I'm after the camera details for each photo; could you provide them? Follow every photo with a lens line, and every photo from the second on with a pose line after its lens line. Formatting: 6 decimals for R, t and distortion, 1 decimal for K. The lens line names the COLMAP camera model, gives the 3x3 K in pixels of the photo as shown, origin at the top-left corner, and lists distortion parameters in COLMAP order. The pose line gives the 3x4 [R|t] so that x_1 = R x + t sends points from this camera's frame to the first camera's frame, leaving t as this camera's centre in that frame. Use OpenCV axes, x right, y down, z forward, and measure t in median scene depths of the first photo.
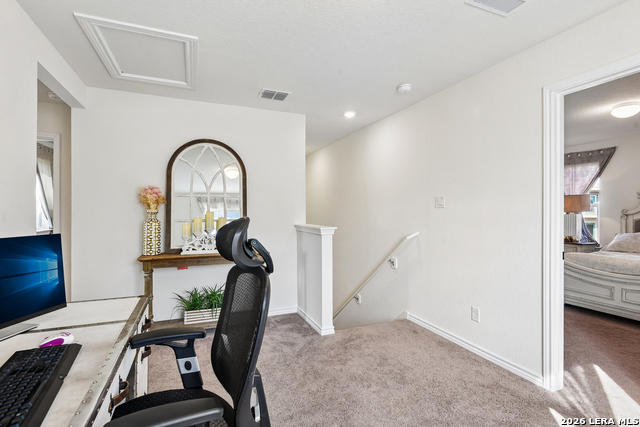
lens RADIAL K [[307.0, 0, 318.6], [0, 307.0, 211.7], [0, 0, 1]] dist [0.000557, -0.001631]
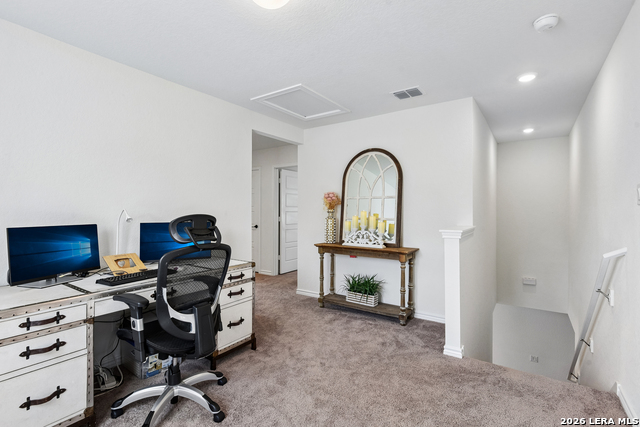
lens RADIAL K [[307.0, 0, 316.6], [0, 307.0, 211.8], [0, 0, 1]] dist [0.000557, -0.001631]
pose [[0.525500, 0.003701, -0.850785, 0.552025], [-0.003261, 0.999992, 0.002336, -0.000008], [0.850787, 0.001547, 0.525508, 0.232607]]
